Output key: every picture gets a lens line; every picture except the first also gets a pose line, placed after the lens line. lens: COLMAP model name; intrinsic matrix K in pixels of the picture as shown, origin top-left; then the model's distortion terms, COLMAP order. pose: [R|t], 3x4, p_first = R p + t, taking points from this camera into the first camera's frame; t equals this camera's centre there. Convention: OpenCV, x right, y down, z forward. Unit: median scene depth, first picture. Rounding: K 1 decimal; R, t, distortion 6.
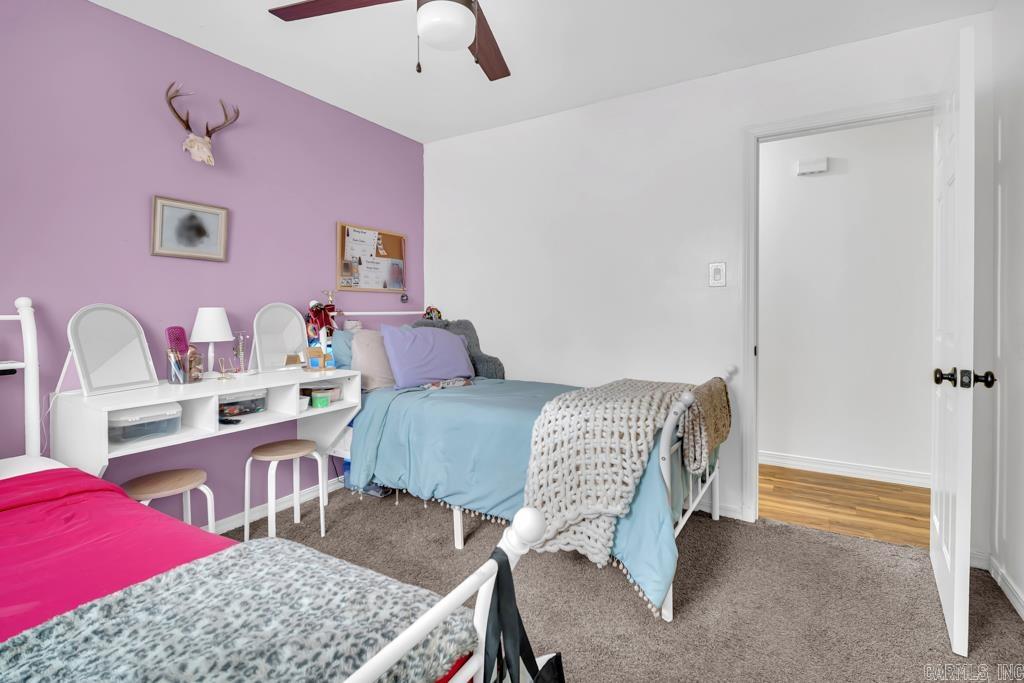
lens RADIAL K [[473.8, 0, 519.2], [0, 473.8, 318.3], [0, 0, 1]] dist [-0.000512, -0.007135]
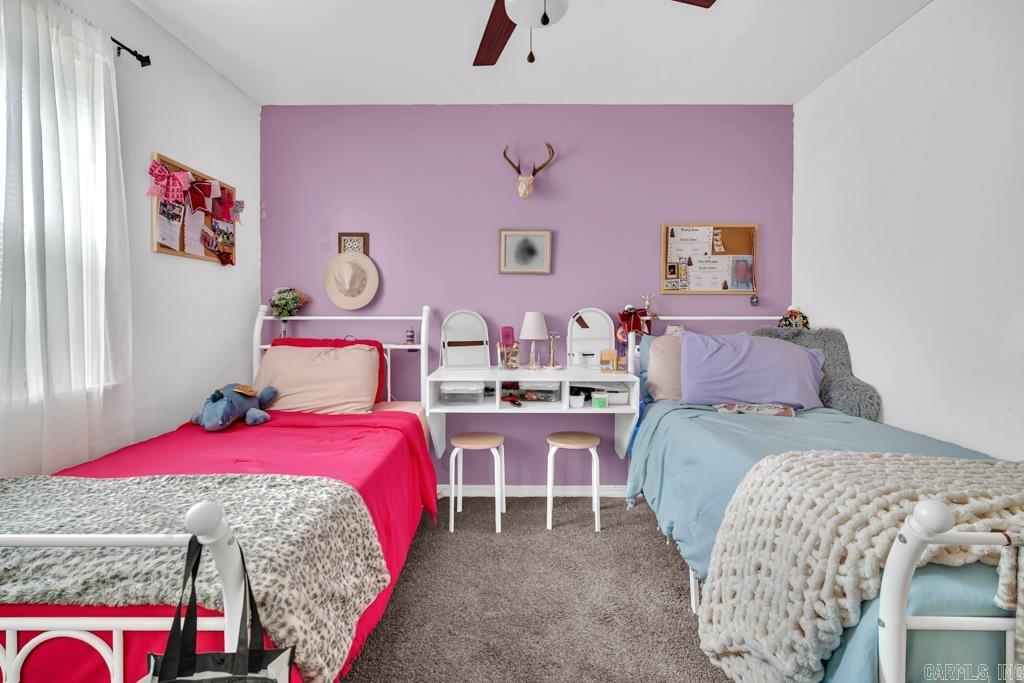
lens RADIAL K [[471.4, 0, 518.3], [0, 471.4, 326.6], [0, 0, 1]] dist [0.000112, -0.007725]
pose [[0.511634, 0.024510, -0.858854, 0.333091], [-0.018028, 0.999679, 0.017789, -0.004941], [0.859014, 0.006382, 0.511912, 0.280571]]
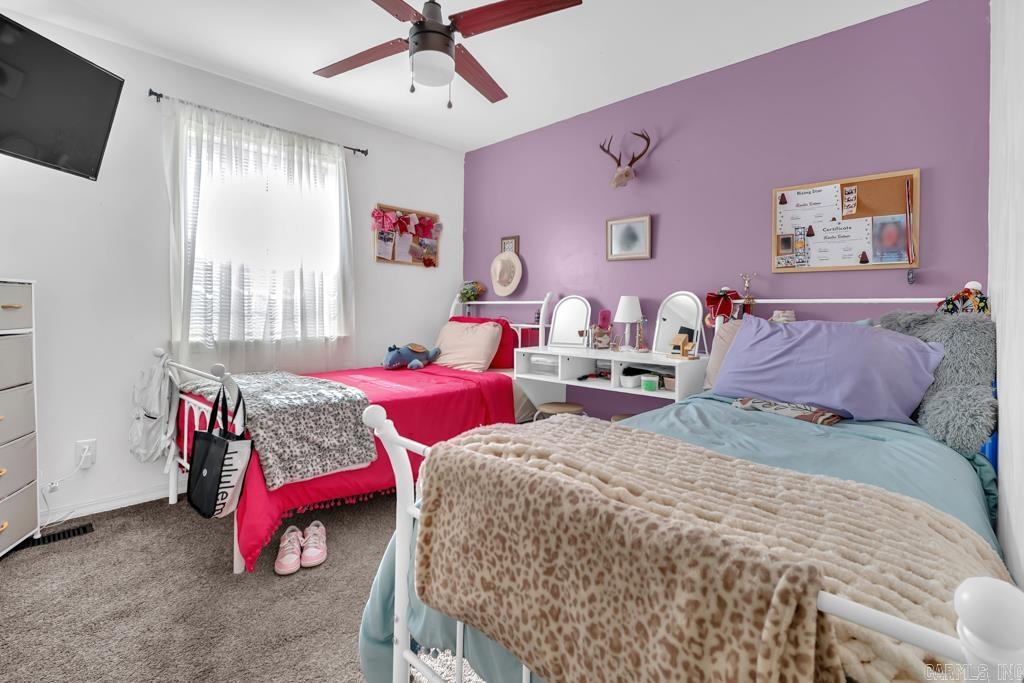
lens RADIAL K [[471.4, 0, 518.3], [0, 471.4, 326.6], [0, 0, 1]] dist [0.000112, -0.007725]
pose [[-0.207722, 0.036491, -0.977507, 0.569545], [-0.026034, 0.998744, 0.042816, 0.010658], [0.977841, 0.034342, -0.206511, 0.823406]]
